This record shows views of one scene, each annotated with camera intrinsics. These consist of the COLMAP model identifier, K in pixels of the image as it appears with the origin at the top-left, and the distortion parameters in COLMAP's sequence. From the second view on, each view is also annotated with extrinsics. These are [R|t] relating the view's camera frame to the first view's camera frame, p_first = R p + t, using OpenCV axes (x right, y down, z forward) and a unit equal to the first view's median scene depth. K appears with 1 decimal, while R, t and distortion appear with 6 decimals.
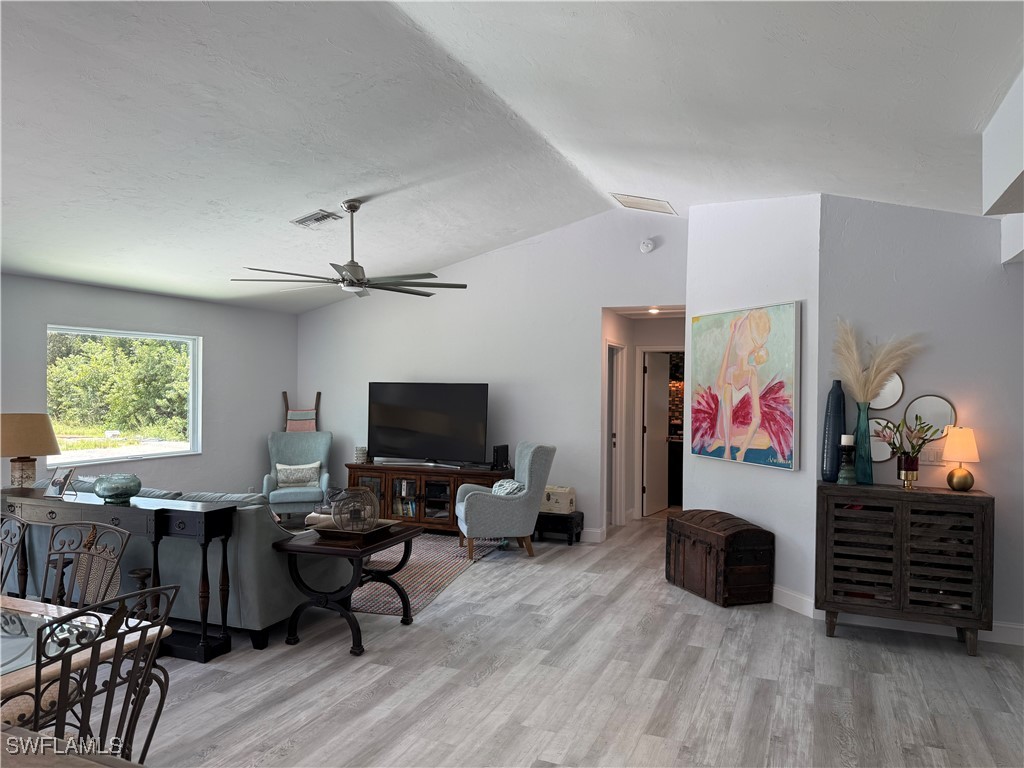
lens RADIAL K [[714.2, 0, 514.1], [0, 714.2, 389.4], [0, 0, 1]] dist [0.103586, -0.179522]
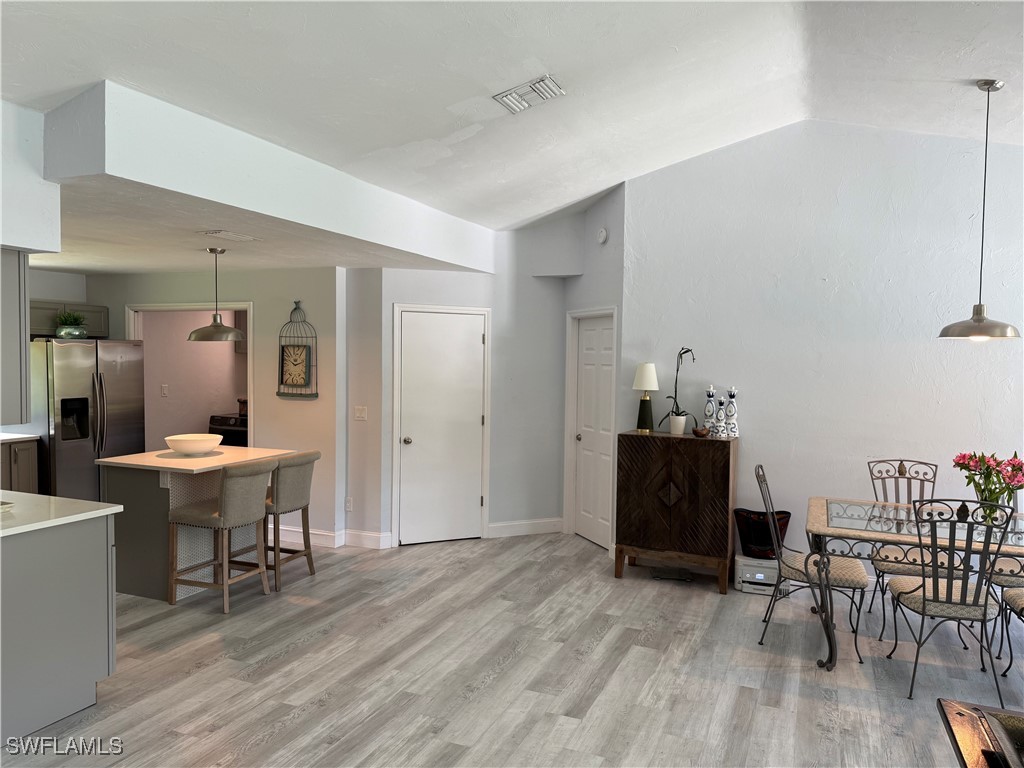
lens RADIAL K [[717.1, 0, 511.3], [0, 717.1, 387.1], [0, 0, 1]] dist [0.083716, -0.125313]
pose [[-0.999651, -0.025567, 0.006617, 0.080423], [-0.025210, 0.998462, 0.049373, -0.020038], [-0.007869, 0.049189, -0.998759, 1.162226]]
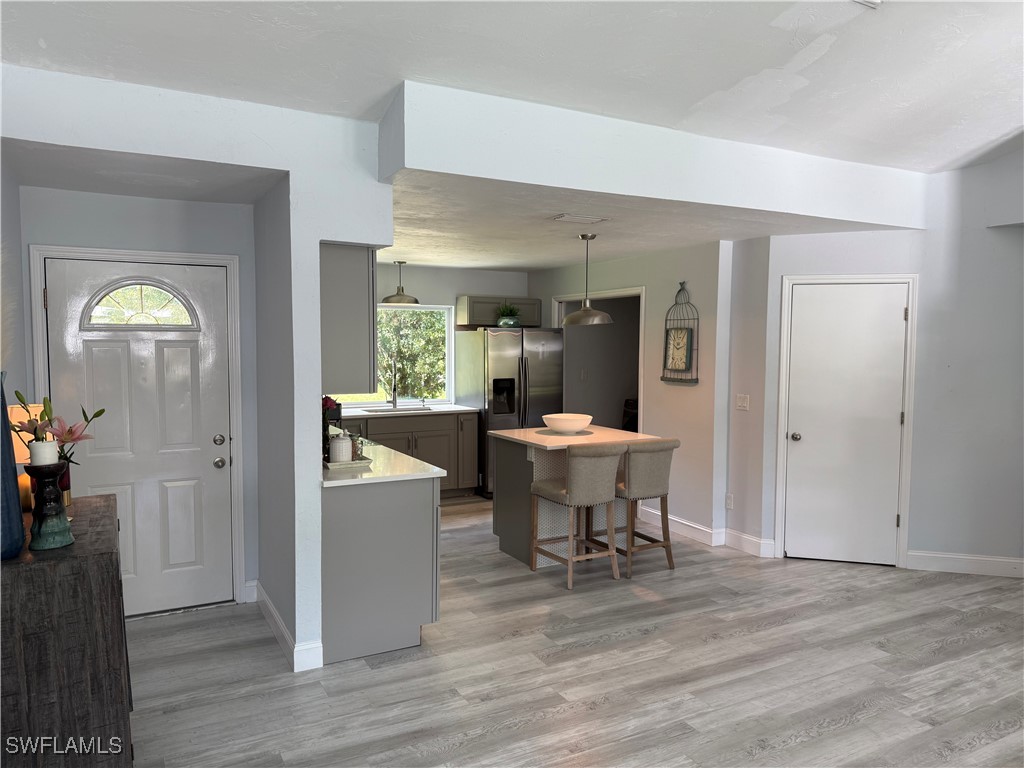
lens RADIAL K [[717.1, 0, 511.3], [0, 717.1, 387.1], [0, 0, 1]] dist [0.083716, -0.125313]
pose [[-0.777395, -0.055319, 0.626576, -0.061198], [-0.011544, 0.997212, 0.073718, -0.009495], [-0.628907, 0.050075, -0.775866, 1.029432]]
